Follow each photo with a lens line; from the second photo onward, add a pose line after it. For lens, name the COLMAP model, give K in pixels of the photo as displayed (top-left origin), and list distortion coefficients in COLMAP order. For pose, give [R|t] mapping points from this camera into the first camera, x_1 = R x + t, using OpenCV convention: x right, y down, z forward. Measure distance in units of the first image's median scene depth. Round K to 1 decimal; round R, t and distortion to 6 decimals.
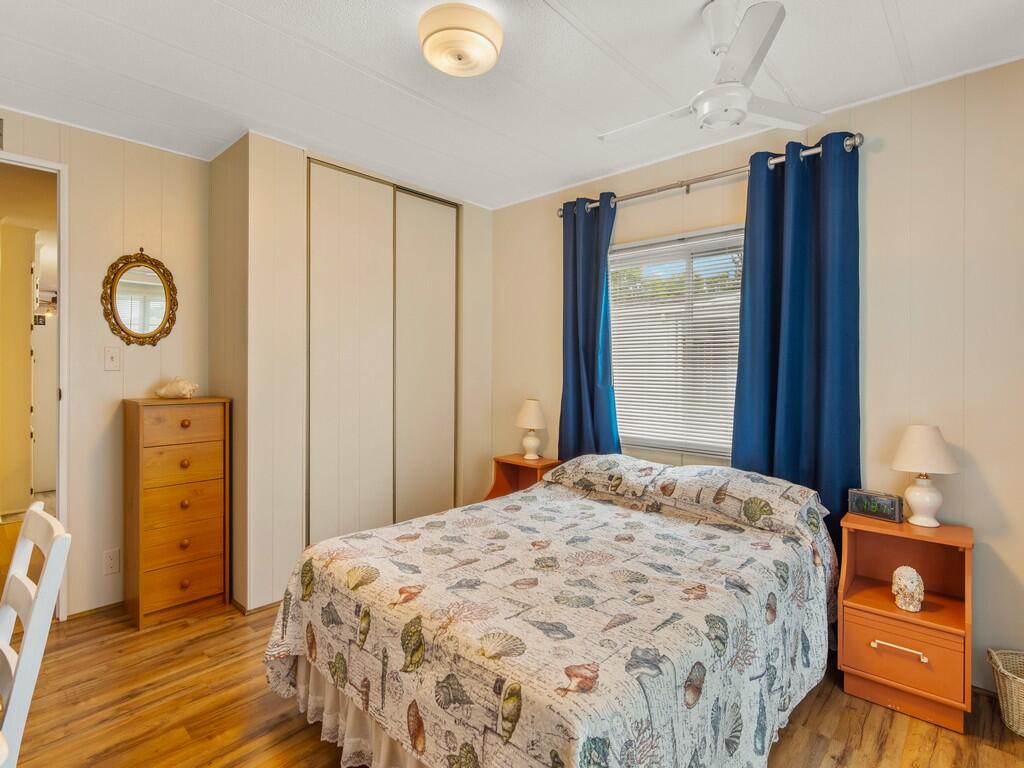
lens RADIAL K [[516.3, 0, 512.0], [0, 516.3, 384.0], [0, 0, 1]] dist [-0.012242, 0.000127]
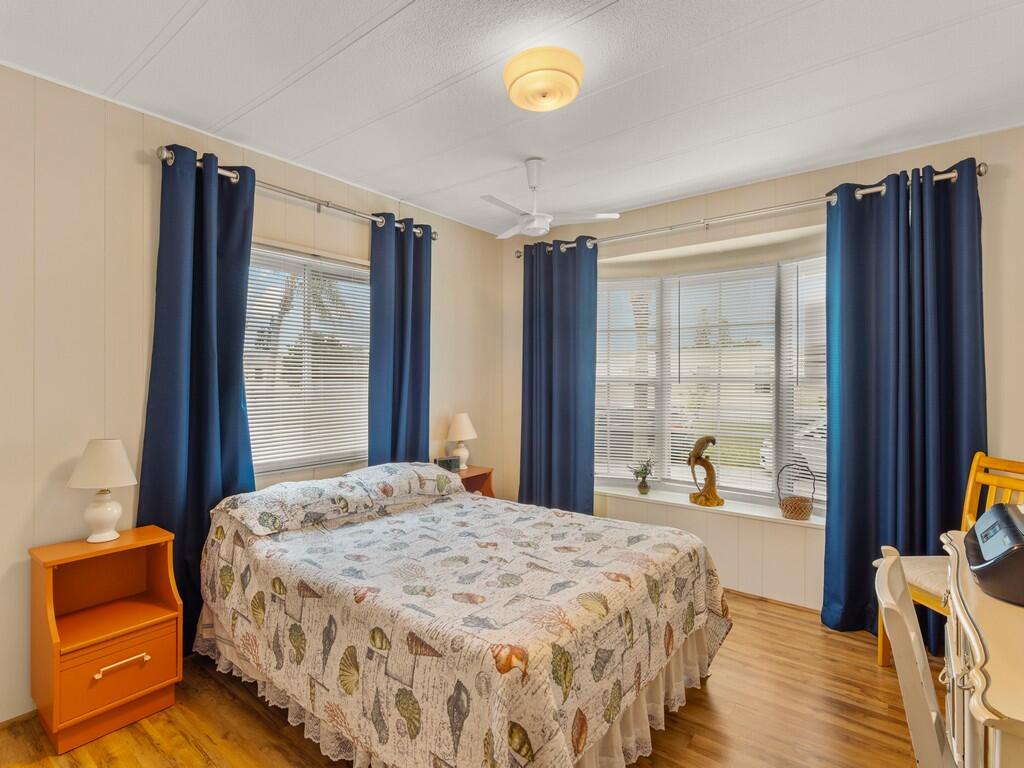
lens RADIAL K [[516.3, 0, 512.0], [0, 516.3, 384.0], [0, 0, 1]] dist [-0.012242, 0.000127]
pose [[-0.096851, -0.006680, 0.995276, -0.951265], [0.040574, 0.999120, 0.010654, -0.030628], [-0.994472, 0.041414, -0.096495, 0.964103]]
